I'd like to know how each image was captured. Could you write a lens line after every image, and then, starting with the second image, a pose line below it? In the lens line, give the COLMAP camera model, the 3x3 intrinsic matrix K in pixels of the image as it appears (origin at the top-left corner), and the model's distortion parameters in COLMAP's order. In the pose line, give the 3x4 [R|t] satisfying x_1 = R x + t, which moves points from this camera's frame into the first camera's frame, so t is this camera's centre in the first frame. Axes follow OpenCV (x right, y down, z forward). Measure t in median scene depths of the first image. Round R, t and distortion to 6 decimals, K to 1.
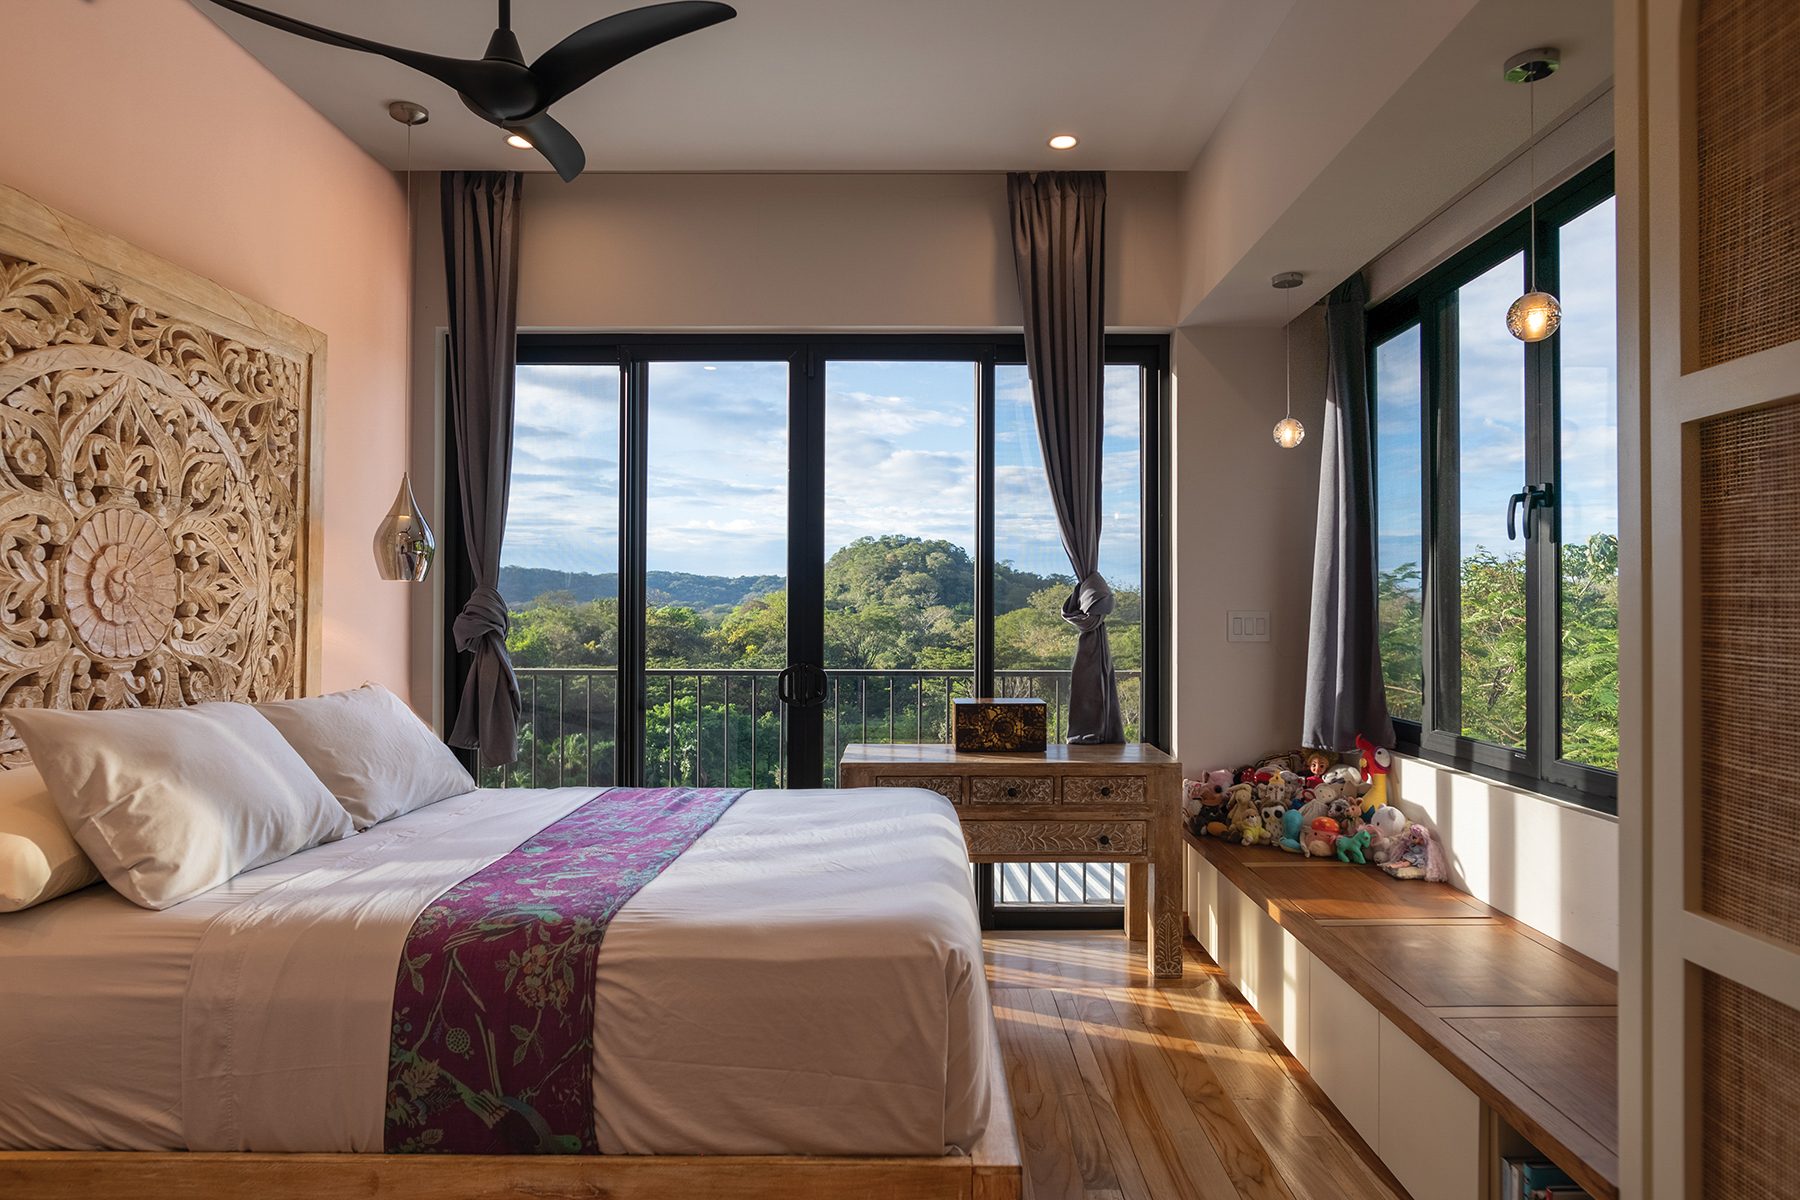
lens RADIAL K [[1035.6, 0, 909.7], [0, 1035.6, 599.4], [0, 0, 1]] dist [-0.031306, 0.013289]
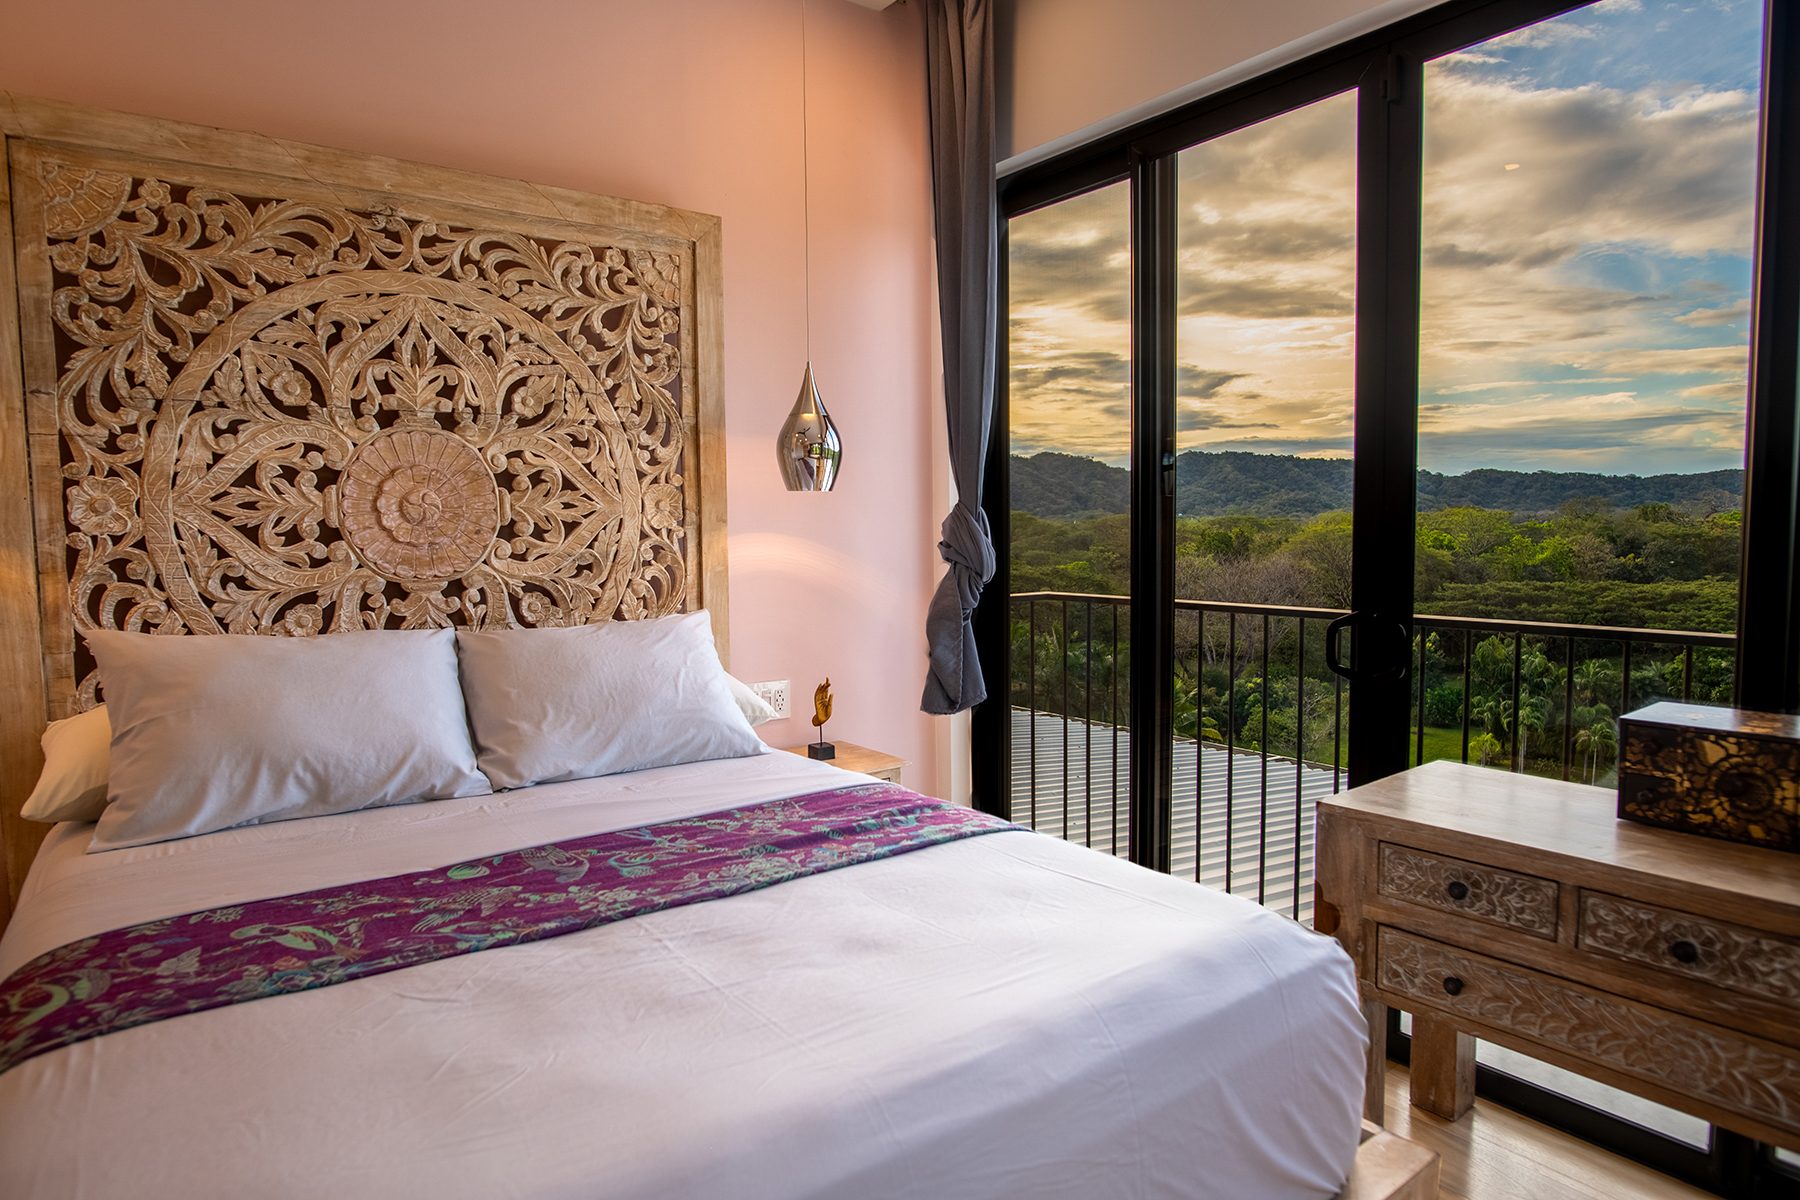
lens RADIAL K [[1035.6, 0, 927.4], [0, 1035.6, 590.9], [0, 0, 1]] dist [-0.031306, 0.013289]
pose [[0.610284, 0.041487, -0.791095, 0.331386], [0.021081, 0.997424, 0.068570, 0.009446], [0.791902, -0.058524, 0.607837, 0.739150]]
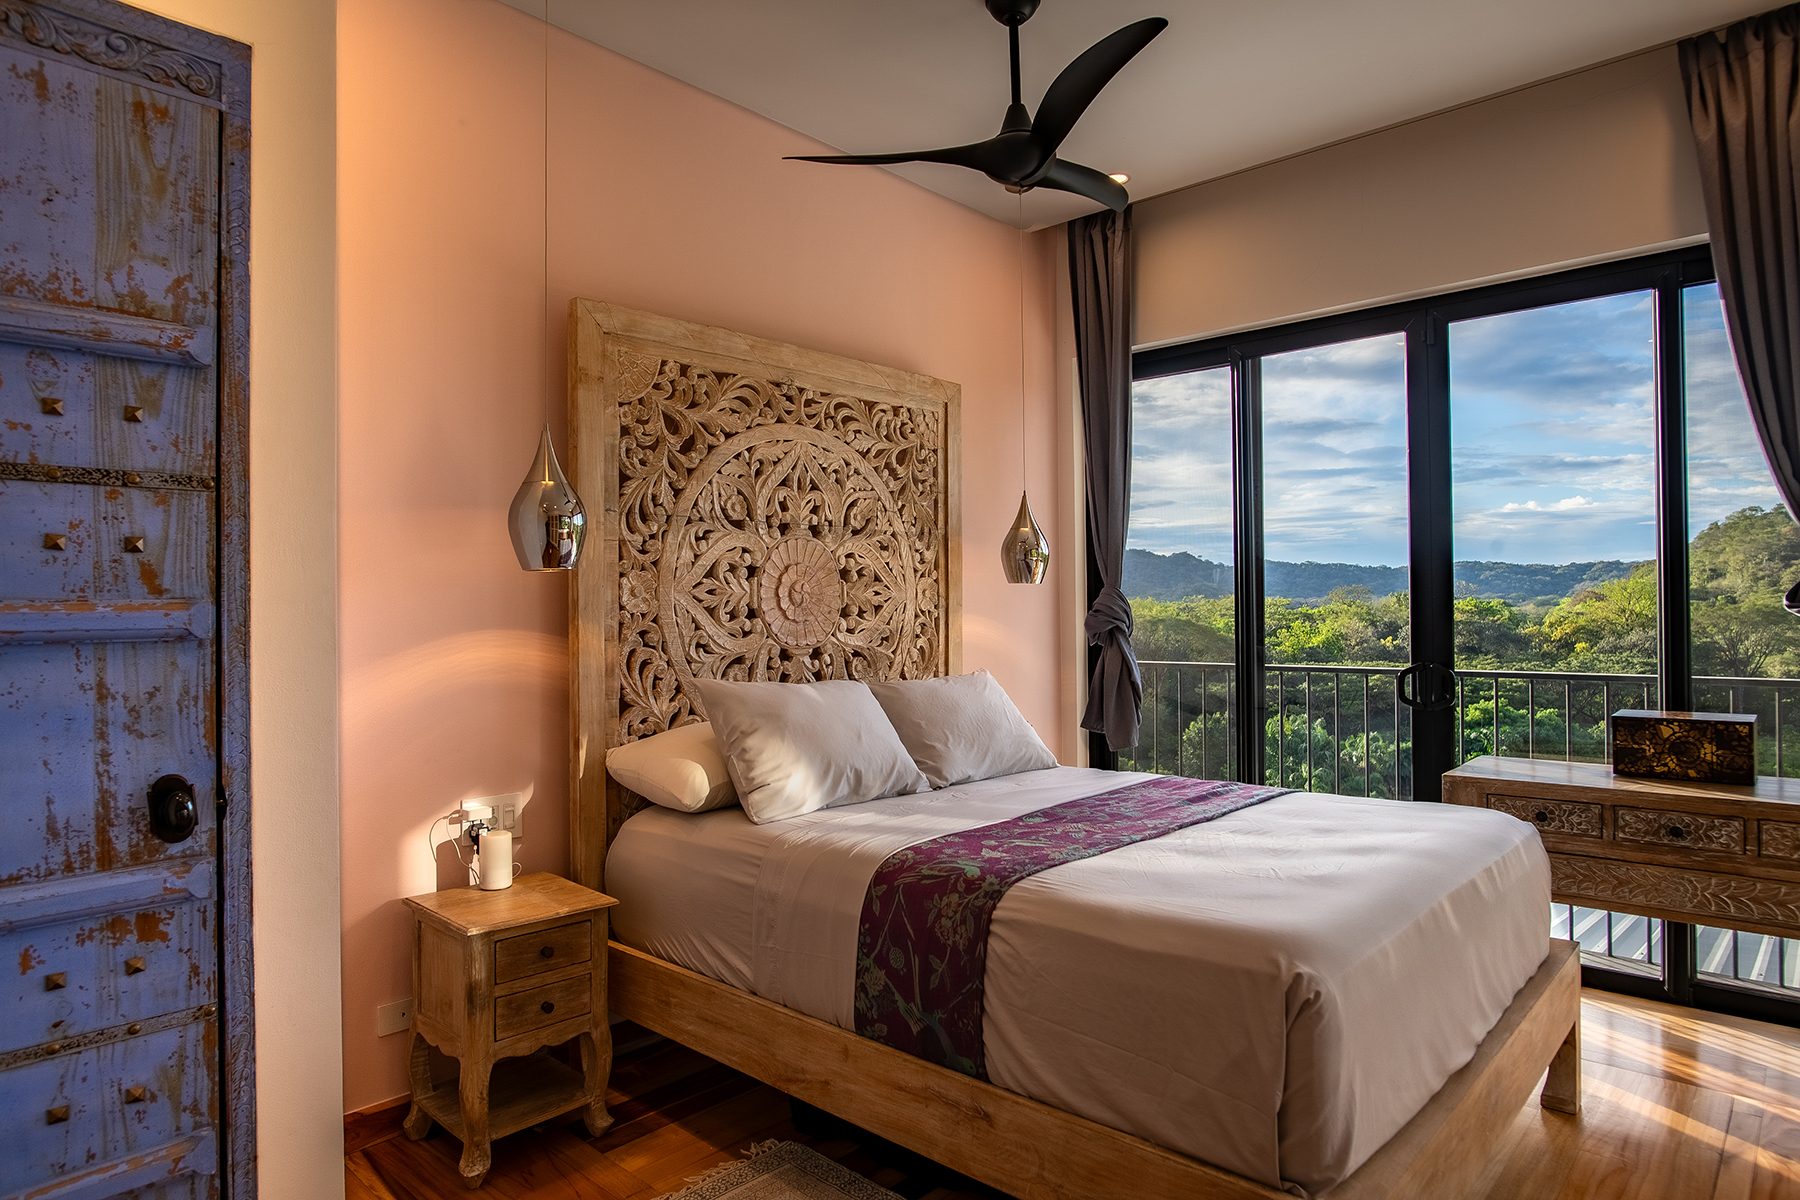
lens RADIAL K [[1035.6, 0, 927.1], [0, 1035.6, 593.2], [0, 0, 1]] dist [-0.031306, 0.013289]
pose [[0.747163, -0.020328, -0.664330, 0.275555], [0.019317, 0.999774, -0.008866, 0.001208], [0.664360, -0.006209, 0.747387, 0.062963]]
